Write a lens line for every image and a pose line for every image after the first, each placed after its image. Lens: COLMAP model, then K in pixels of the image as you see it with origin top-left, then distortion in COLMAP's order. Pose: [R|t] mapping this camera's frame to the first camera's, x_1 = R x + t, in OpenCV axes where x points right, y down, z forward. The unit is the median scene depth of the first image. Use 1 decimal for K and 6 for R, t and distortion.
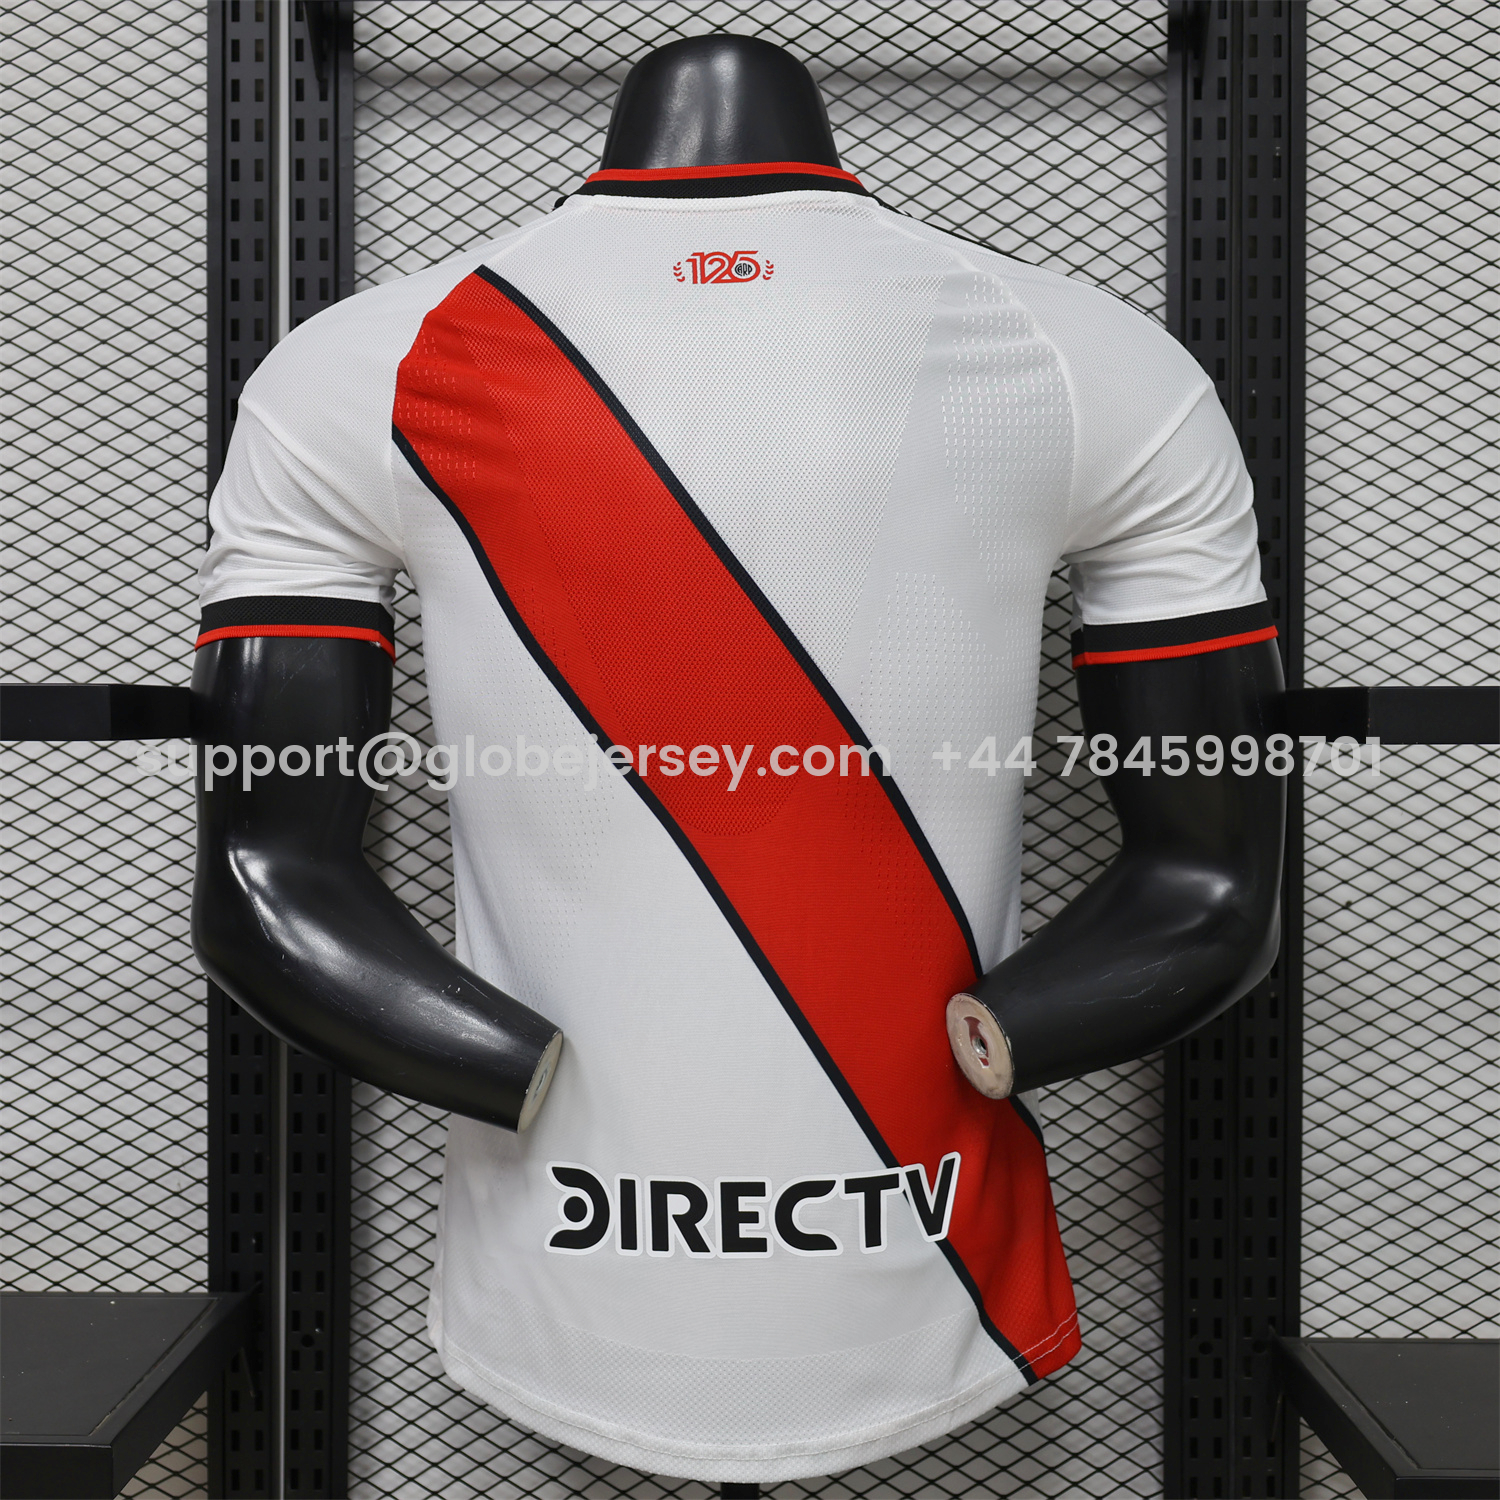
lens RADIAL K [[2677.4, 0, 747.0], [0, 2677.4, 751.3], [0, 0, 1]] dist [0.017598, 0.000000]
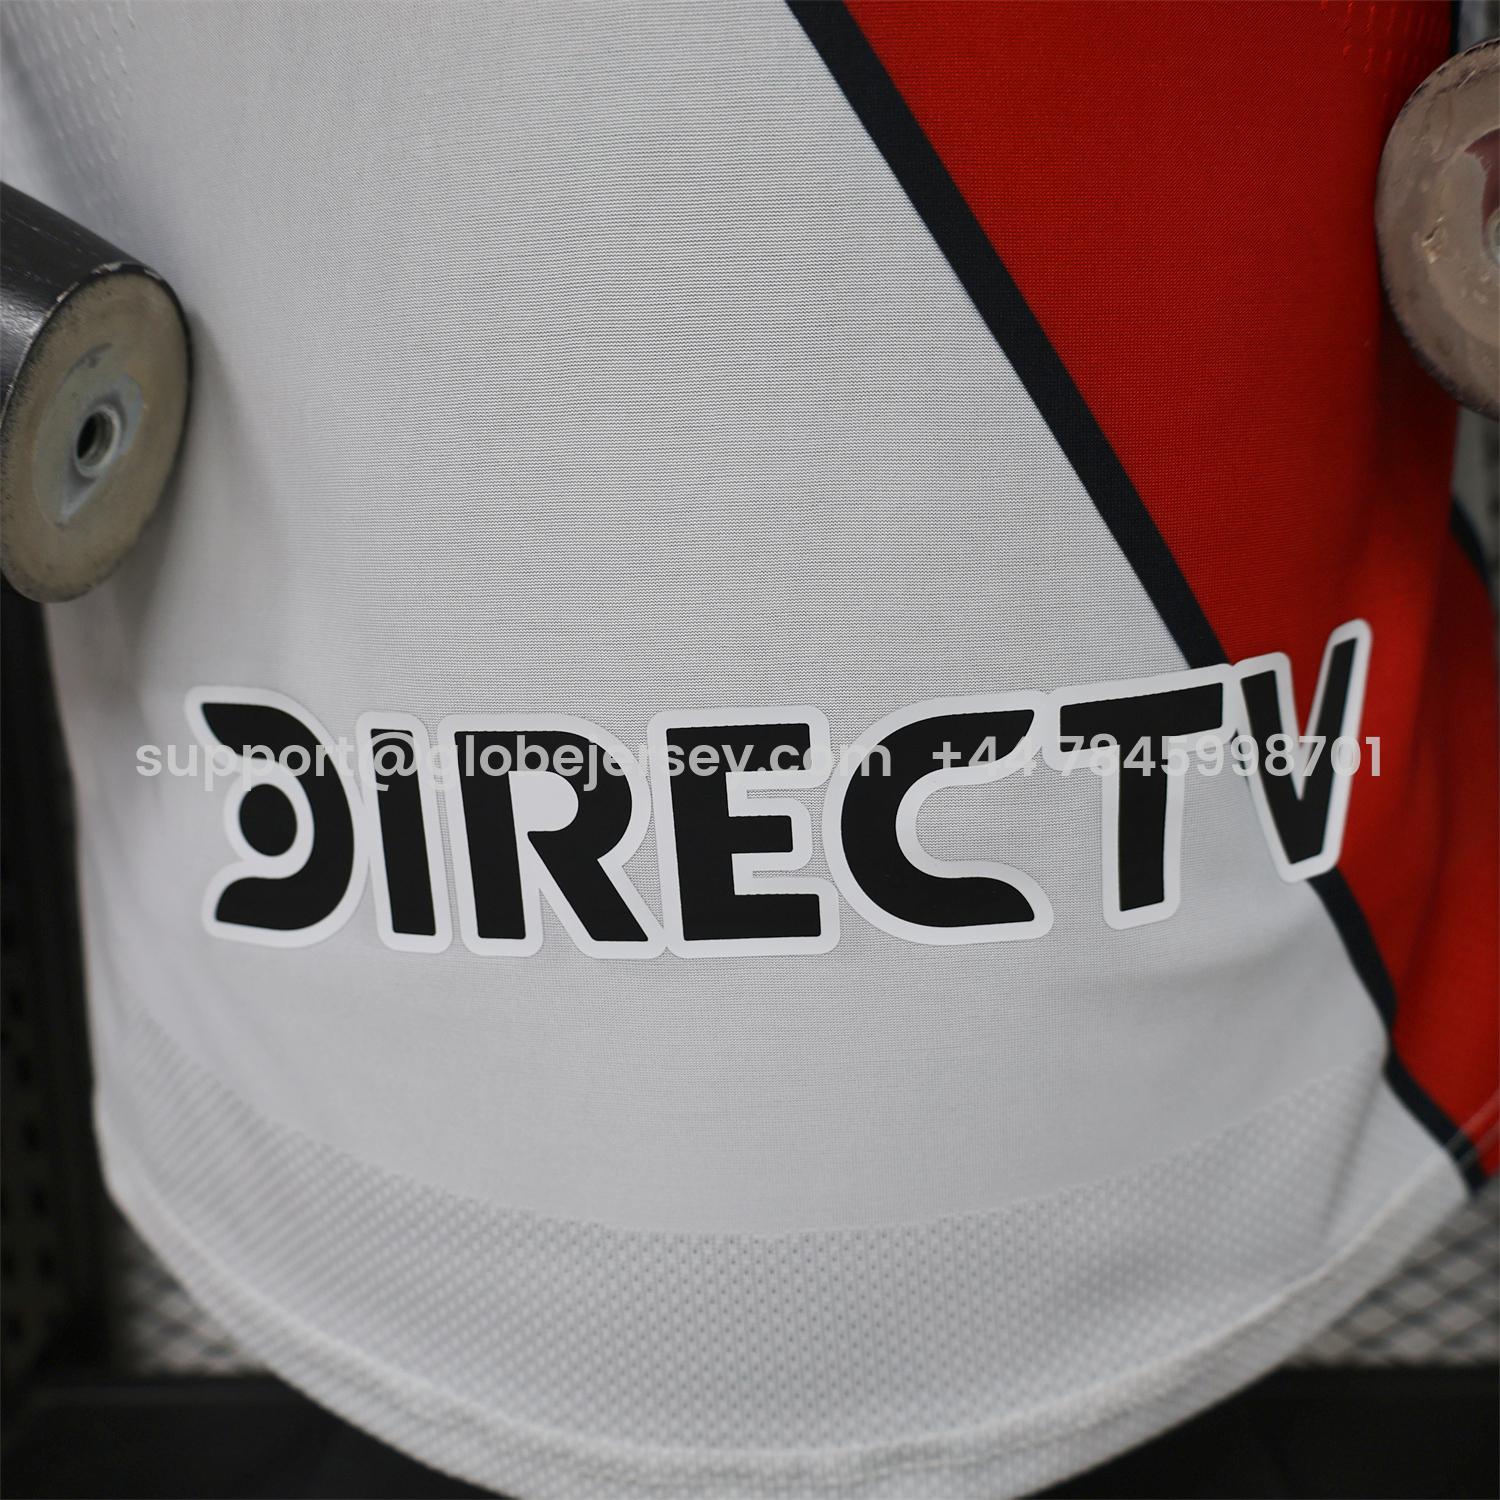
lens RADIAL K [[1154.6, 0, 751.0], [0, 1154.6, 753.9], [0, 0, 1]] dist [-0.000222, 0.000252]
pose [[0.998841, -0.033771, -0.034286, 0.004555], [0.039137, 0.984606, 0.170348, 0.140478], [0.028006, -0.171493, 0.984787, 0.862444]]
